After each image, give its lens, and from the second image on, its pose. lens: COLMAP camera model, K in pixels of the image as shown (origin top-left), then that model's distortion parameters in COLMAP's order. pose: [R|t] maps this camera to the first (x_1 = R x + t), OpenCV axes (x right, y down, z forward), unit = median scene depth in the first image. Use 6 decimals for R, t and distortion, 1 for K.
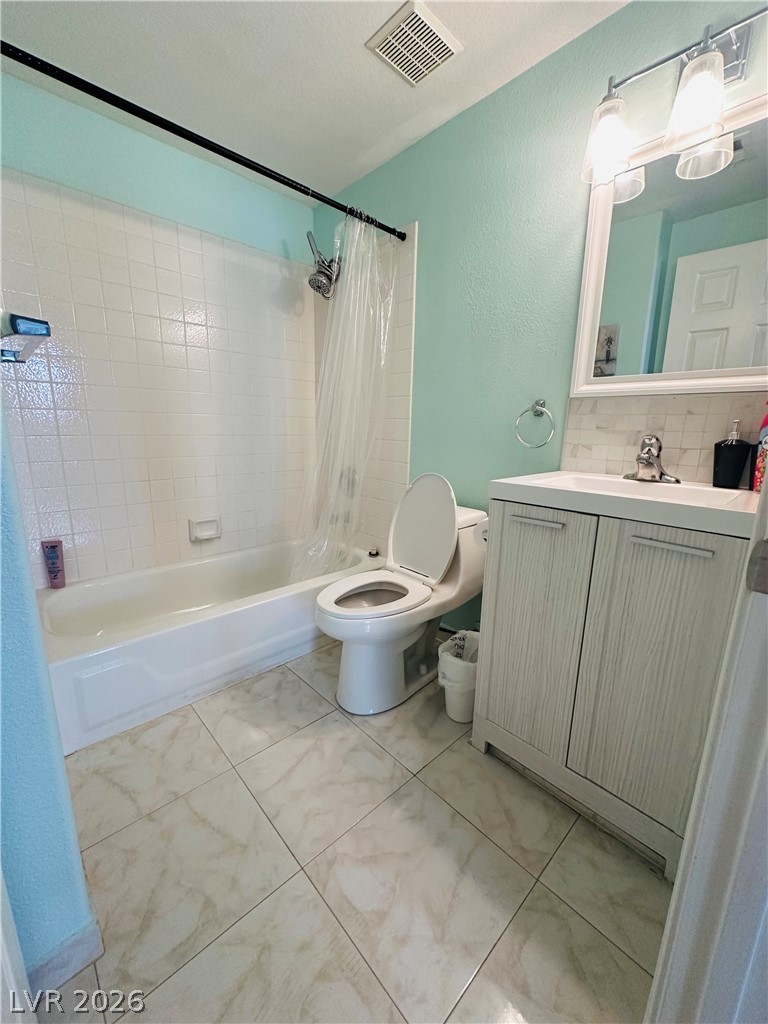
lens RADIAL K [[410.0, 0, 386.2], [0, 410.0, 512.0], [0, 0, 1]] dist [0.001057, 0.000816]
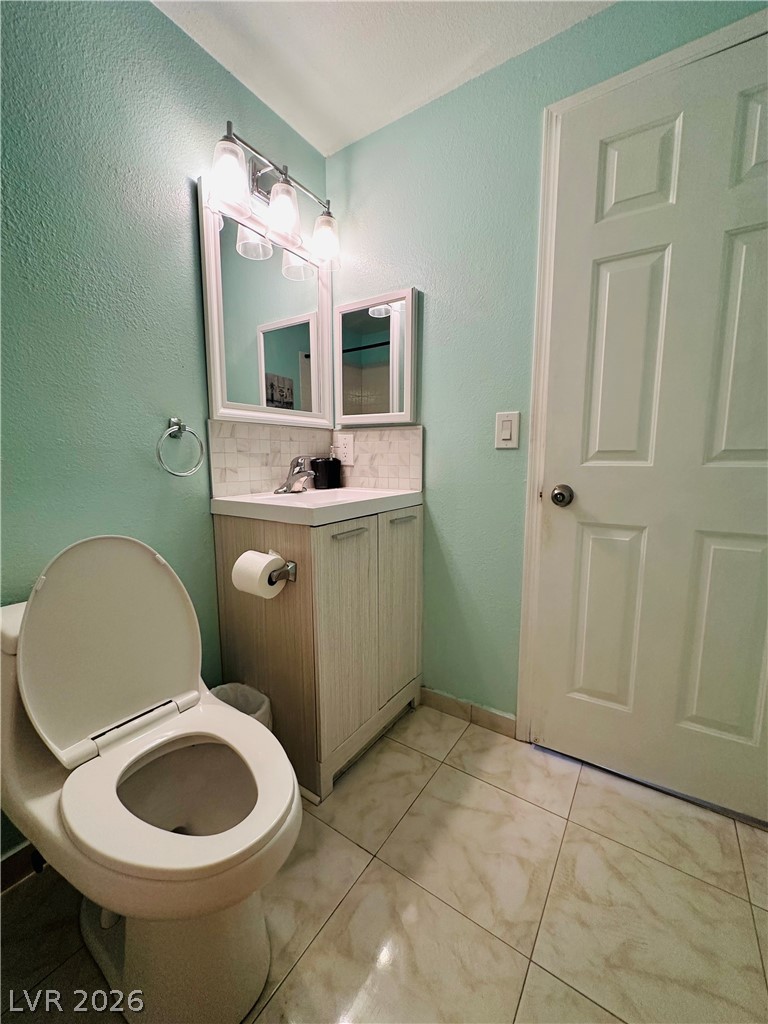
lens RADIAL K [[410.0, 0, 387.2], [0, 410.0, 510.9], [0, 0, 1]] dist [0.001057, 0.000816]
pose [[-0.222915, -0.151718, 0.962959, -0.749806], [0.199791, 0.959736, 0.197460, -0.243615], [-0.954145, 0.236408, -0.183628, 1.108367]]
